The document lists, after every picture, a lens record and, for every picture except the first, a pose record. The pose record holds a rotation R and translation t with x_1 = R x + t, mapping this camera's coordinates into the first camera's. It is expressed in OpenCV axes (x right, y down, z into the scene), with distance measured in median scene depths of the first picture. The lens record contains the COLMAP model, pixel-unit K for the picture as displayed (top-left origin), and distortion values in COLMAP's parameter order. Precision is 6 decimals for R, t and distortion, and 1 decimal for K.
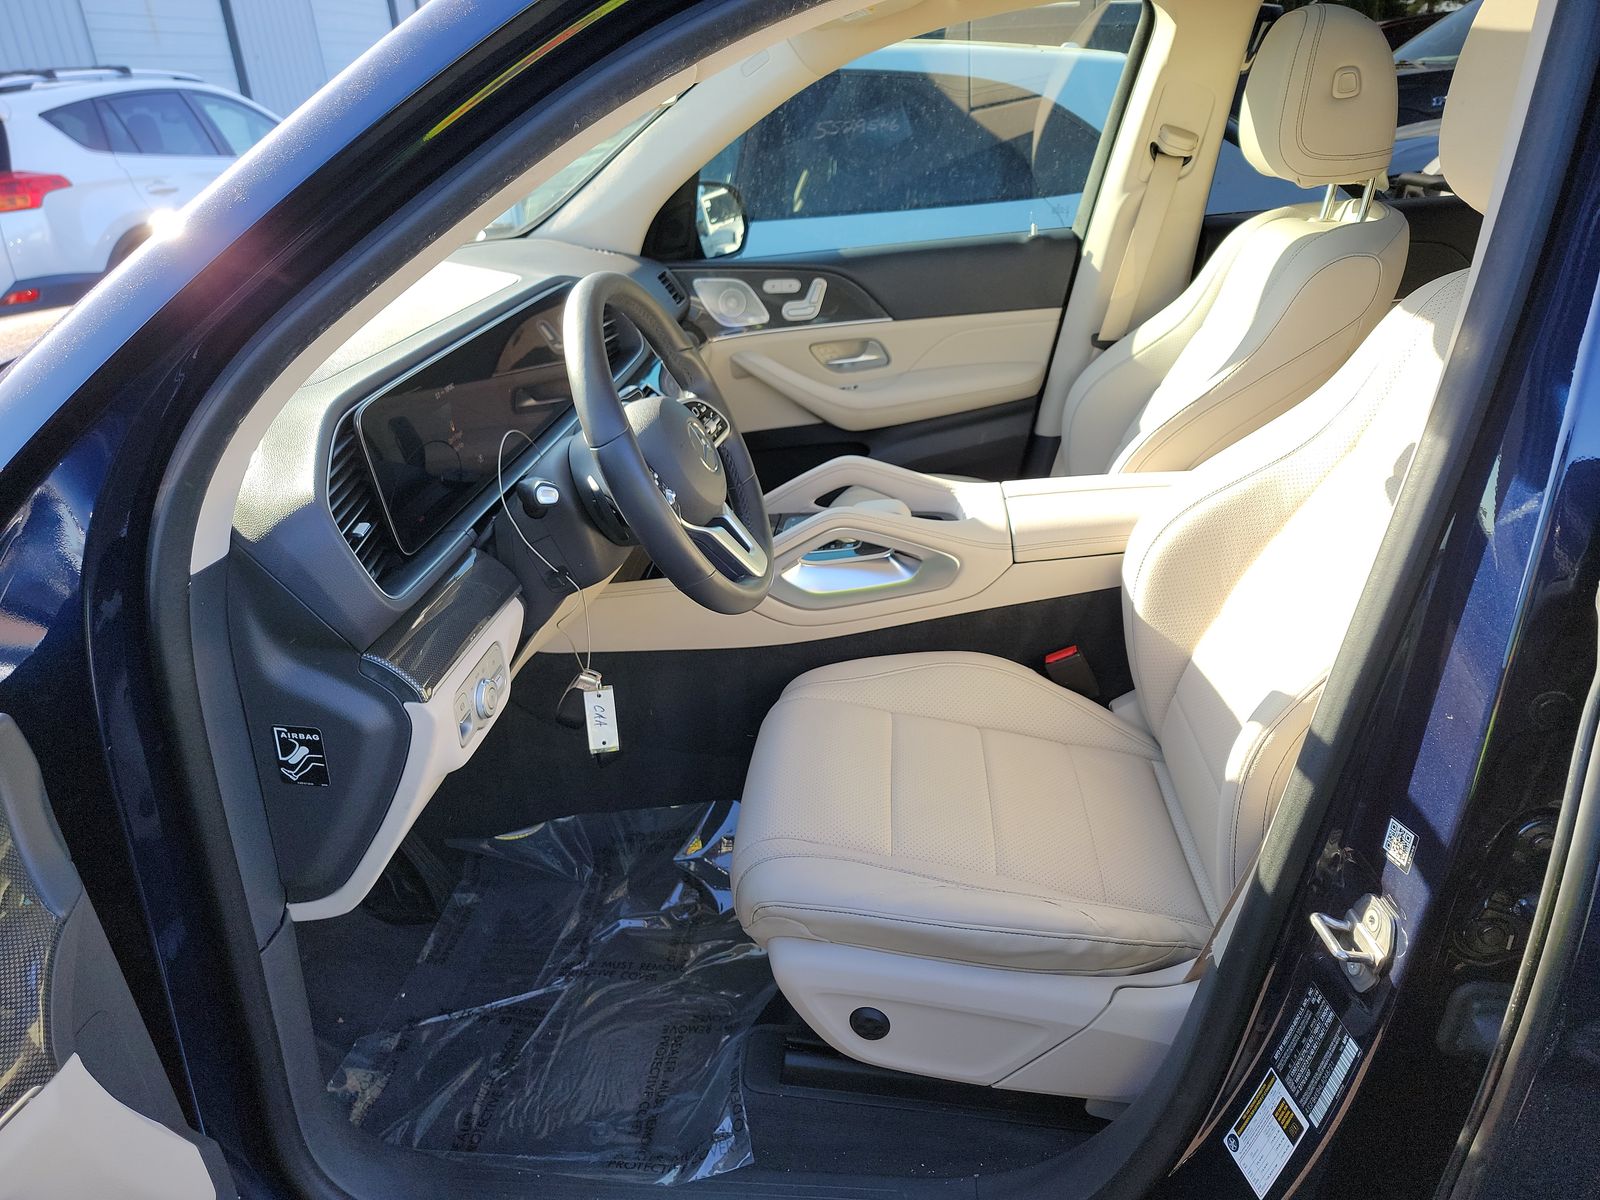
lens RADIAL K [[1109.0, 0, 809.3], [0, 1109.0, 605.3], [0, 0, 1]] dist [0.081178, -0.083820]
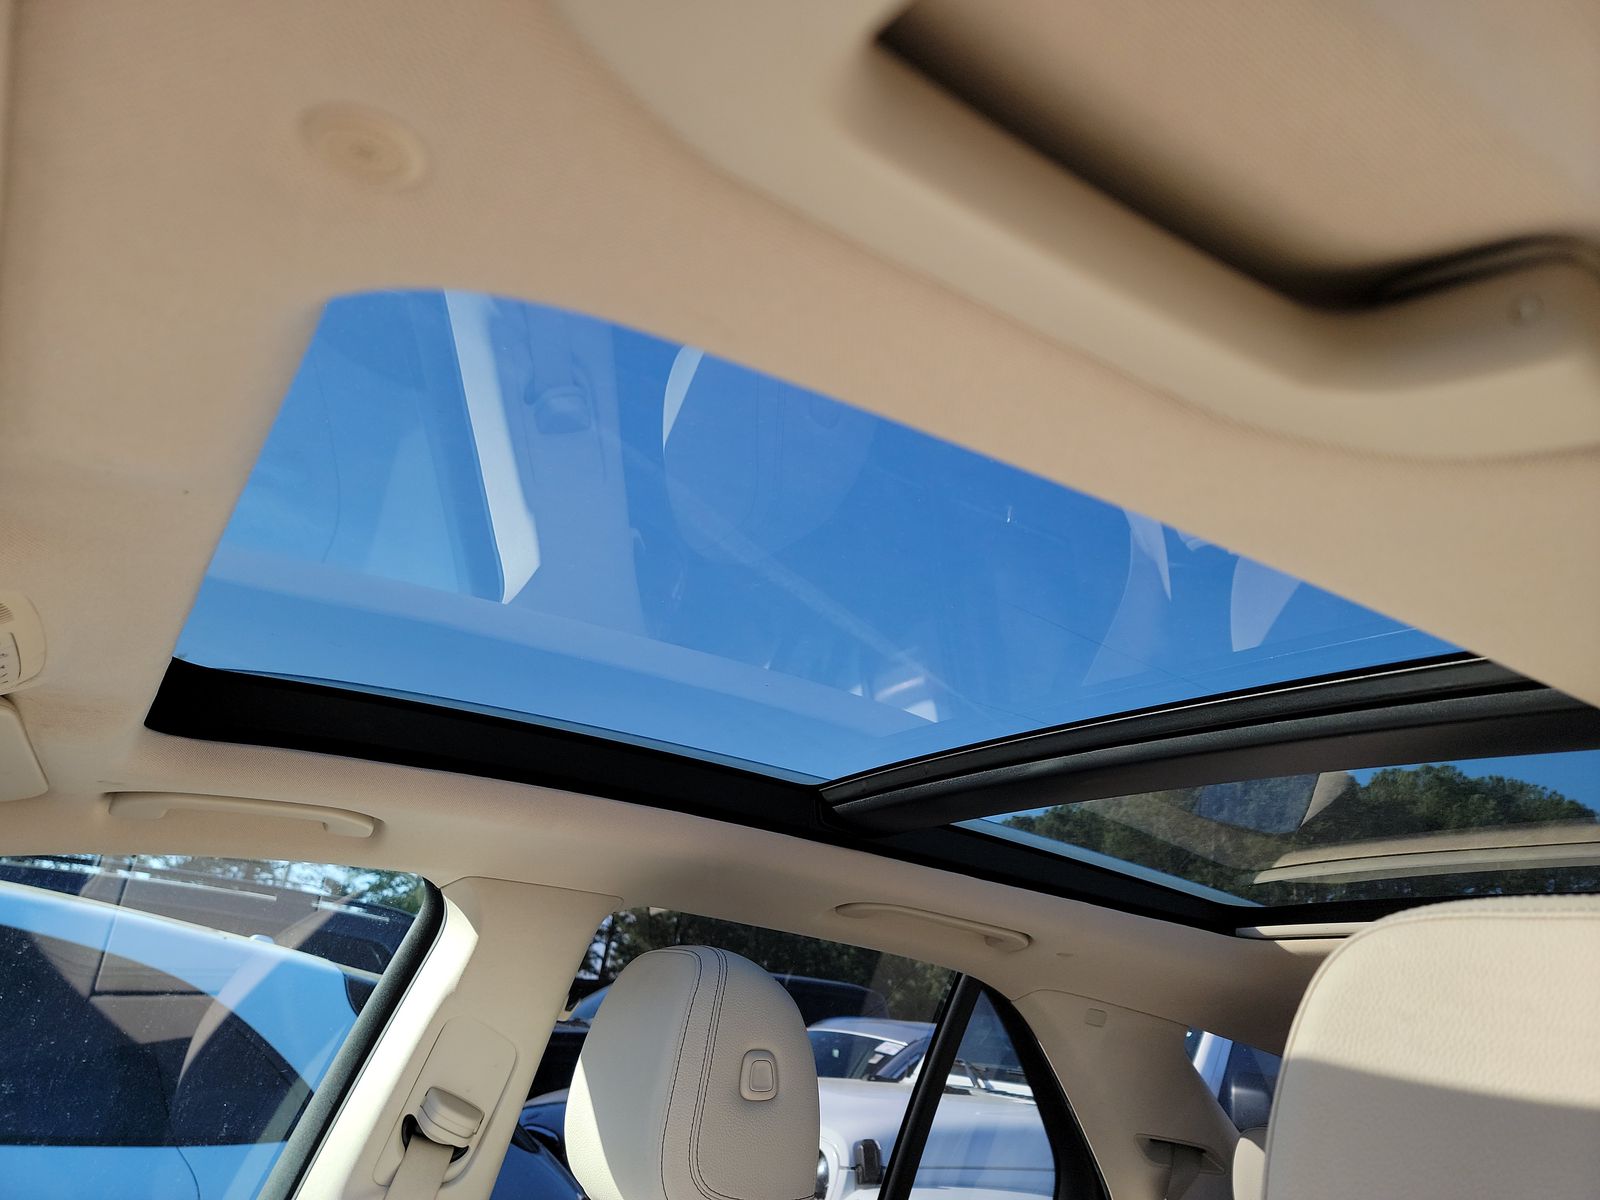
lens RADIAL K [[1109.0, 0, 809.3], [0, 1109.0, 605.3], [0, 0, 1]] dist [0.081178, -0.083820]
pose [[0.775694, 0.343448, 0.529474, 0.065836], [0.122768, 0.740815, -0.660395, -0.195173], [-0.619054, 0.577267, 0.532481, 0.406938]]
